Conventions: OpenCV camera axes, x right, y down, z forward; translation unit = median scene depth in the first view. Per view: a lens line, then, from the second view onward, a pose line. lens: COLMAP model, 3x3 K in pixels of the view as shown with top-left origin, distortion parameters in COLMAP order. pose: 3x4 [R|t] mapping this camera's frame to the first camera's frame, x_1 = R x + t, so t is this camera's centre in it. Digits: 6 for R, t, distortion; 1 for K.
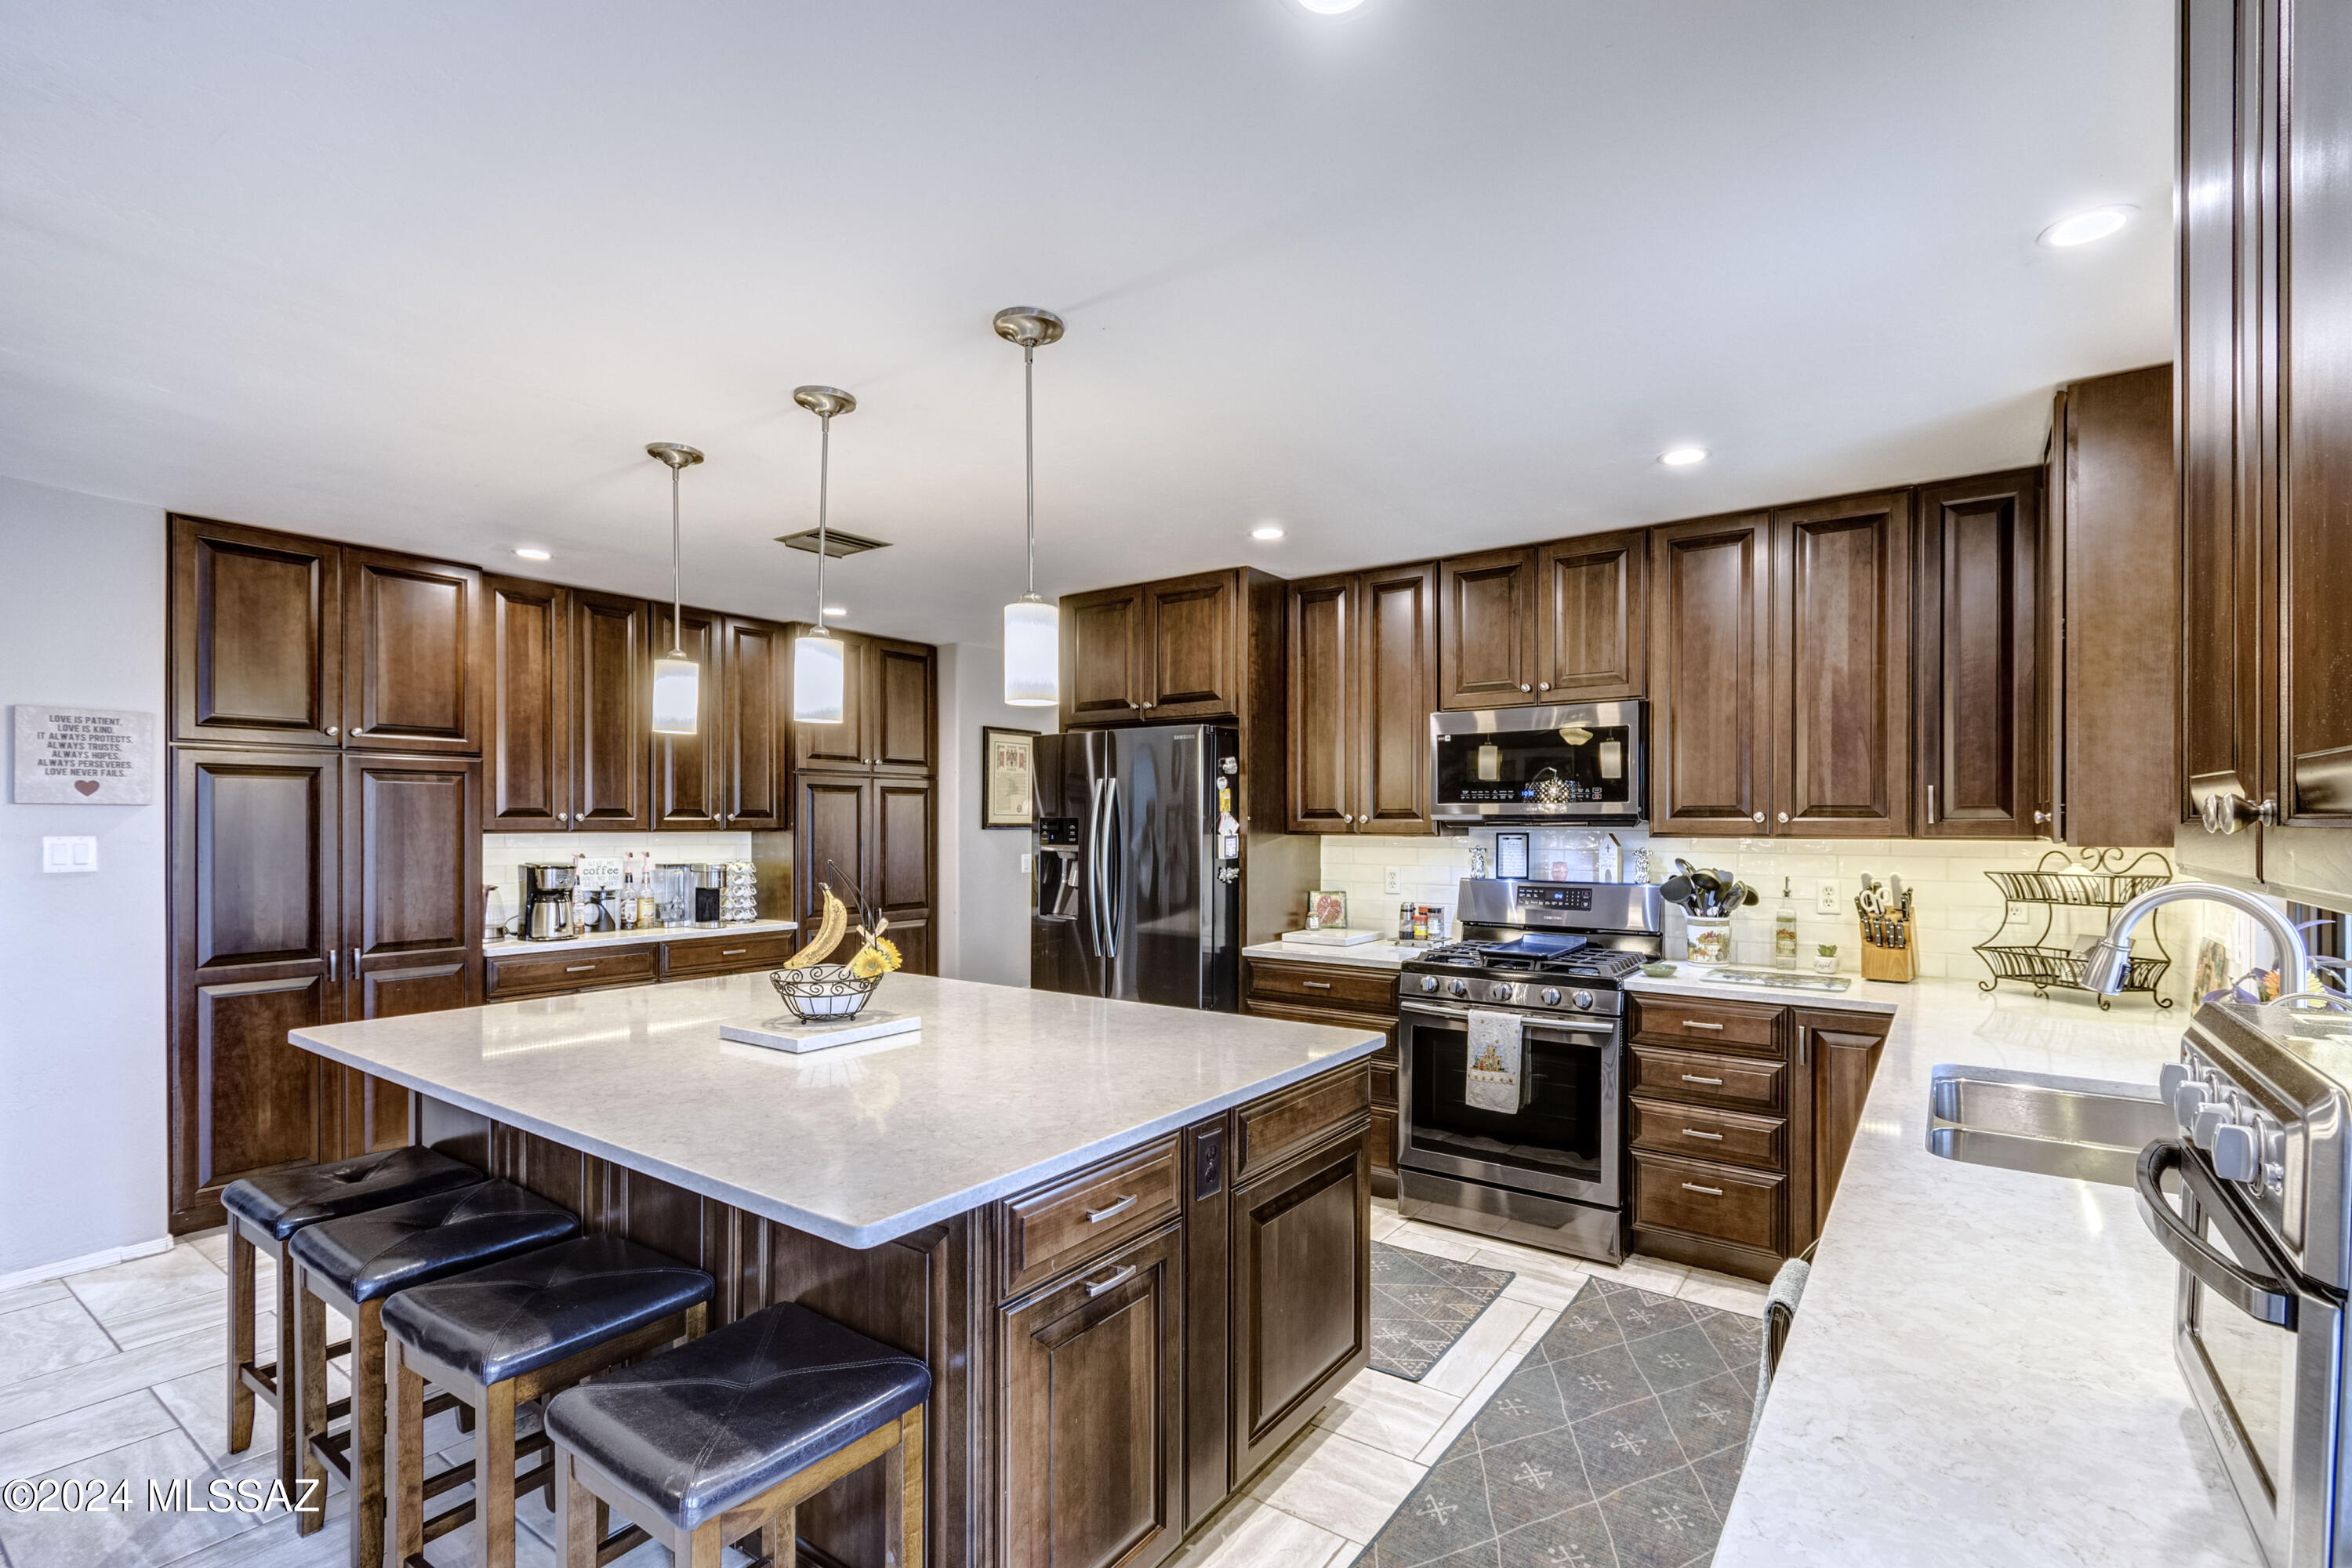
lens RADIAL K [[1042.6, 0, 1211.1], [0, 1042.6, 833.3], [0, 0, 1]] dist [0.003107, -0.001536]
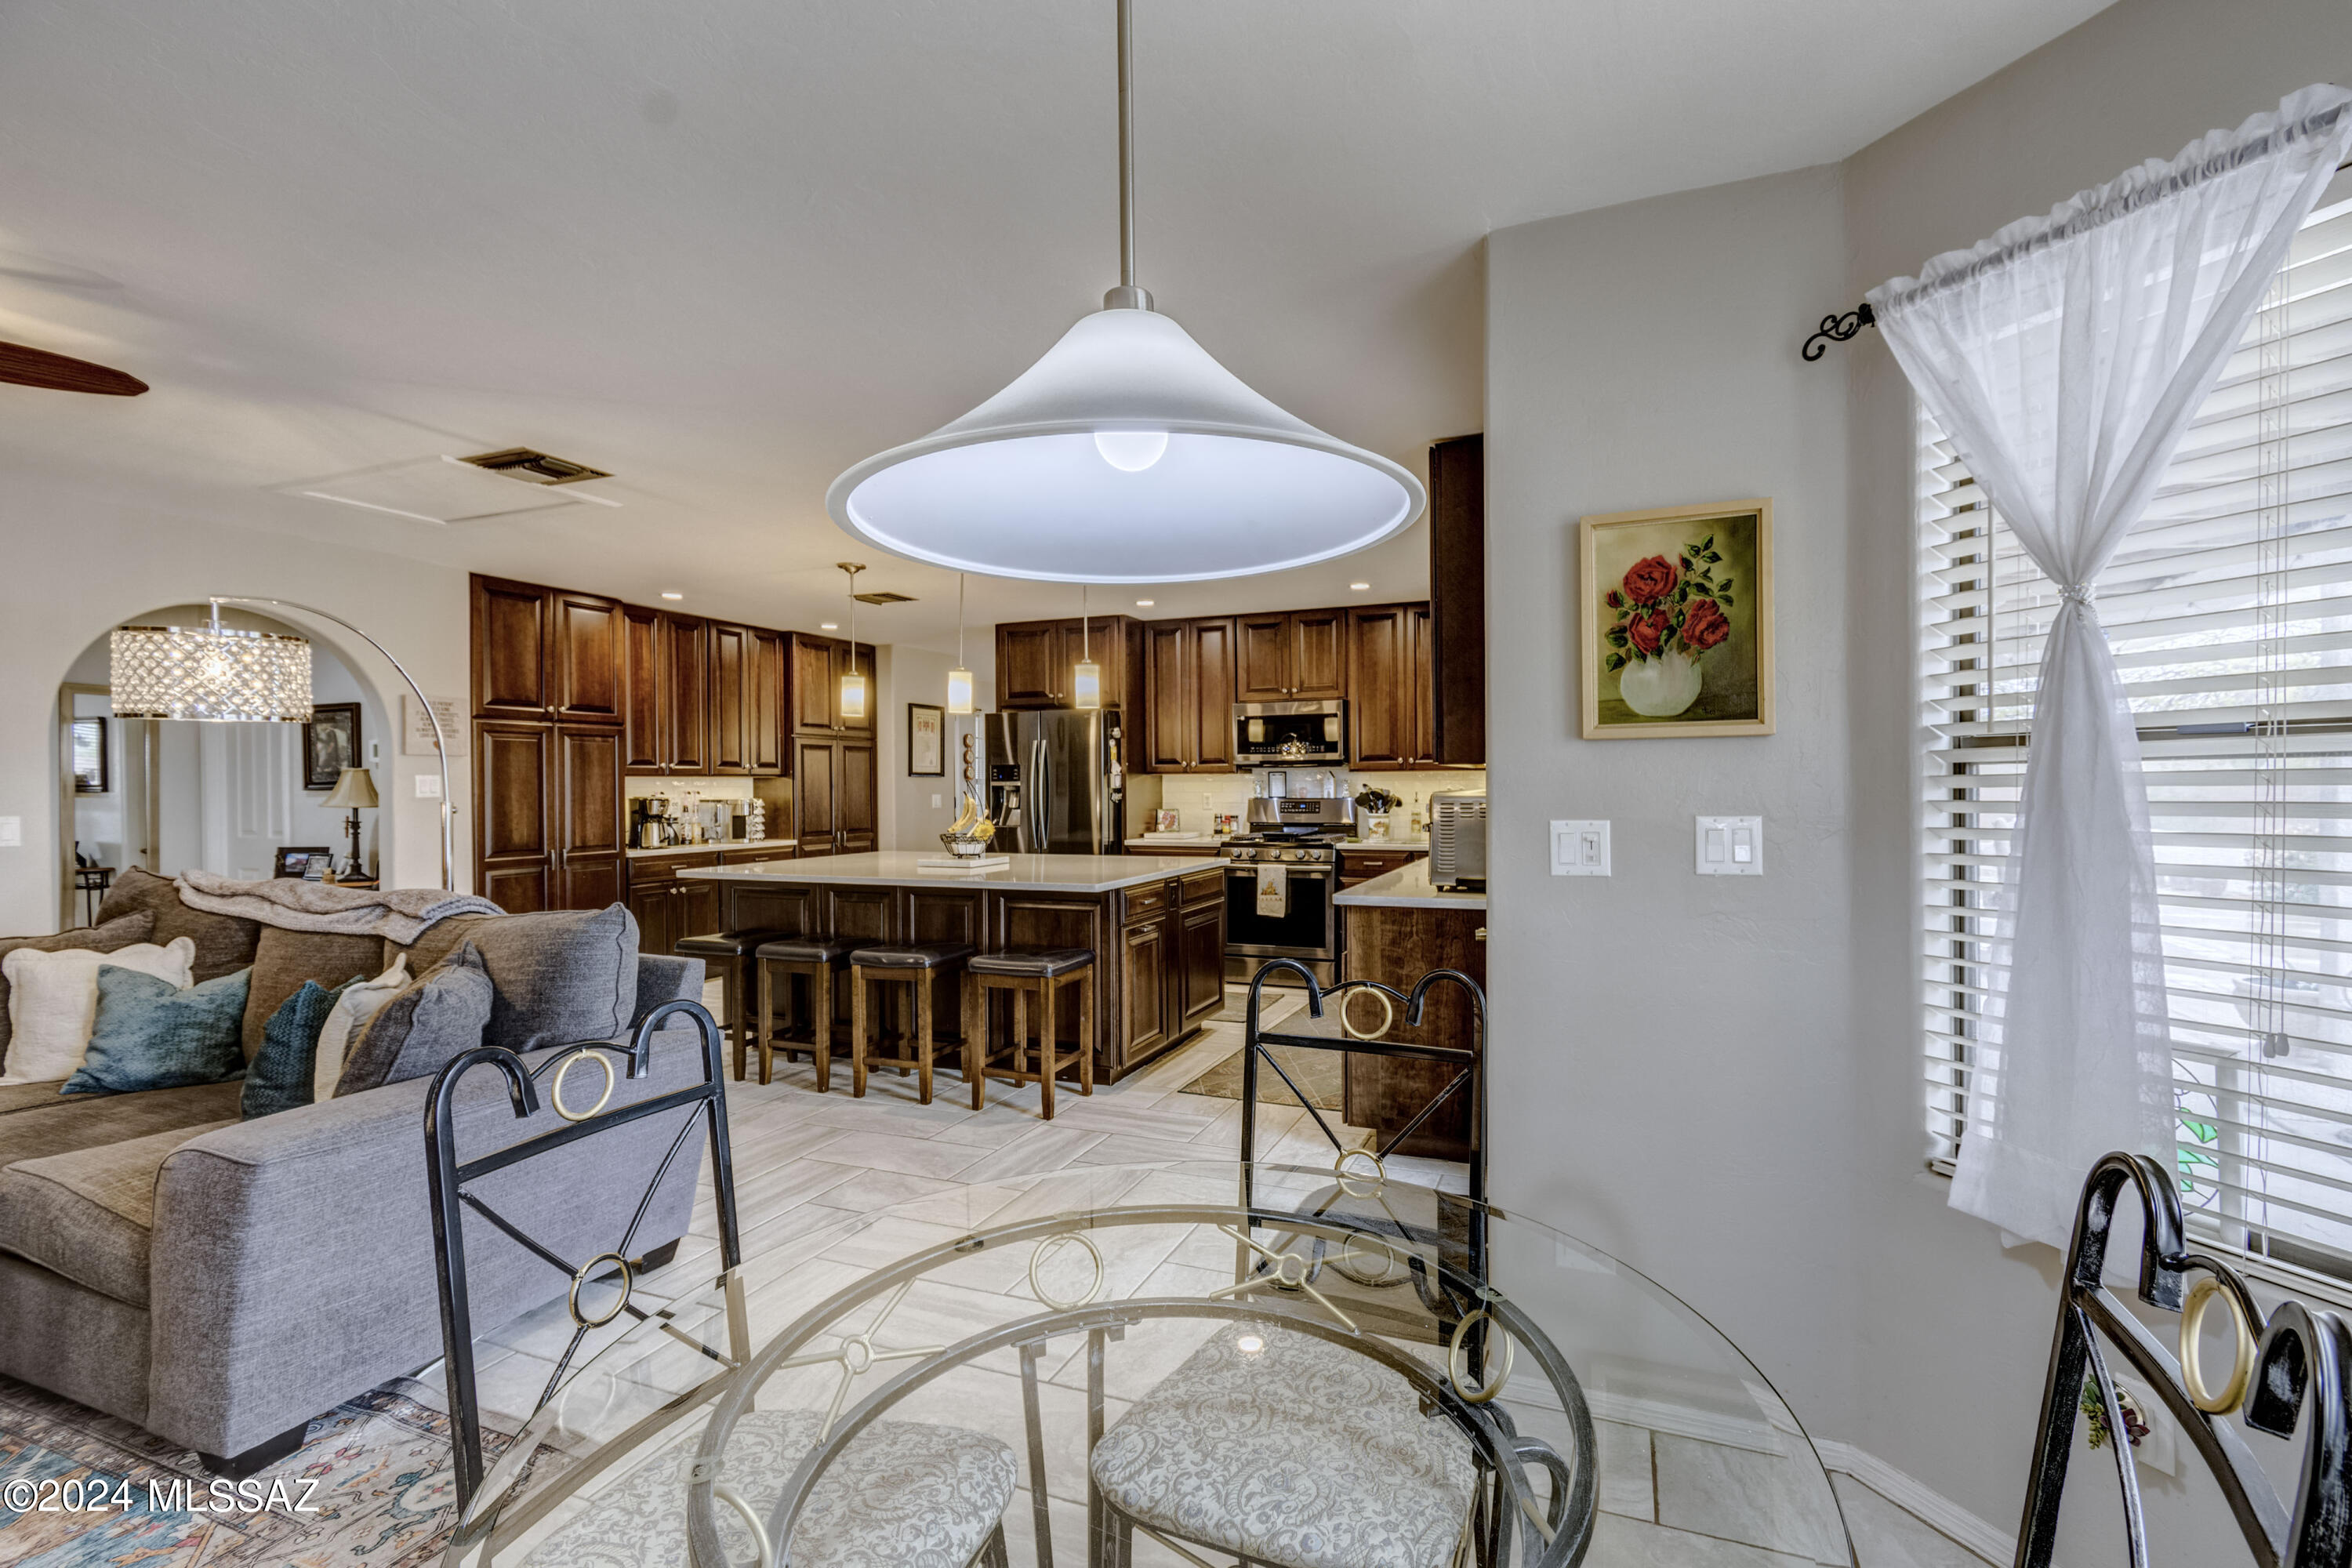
lens RADIAL K [[1042.6, 0, 1194.0], [0, 1042.6, 779.6], [0, 0, 1]] dist [0.003107, -0.001536]
pose [[0.975440, -0.007086, 0.220149, -0.233915], [0.010251, 0.999860, -0.013235, 0.035060], [-0.220025, 0.015166, 0.975376, -0.678441]]
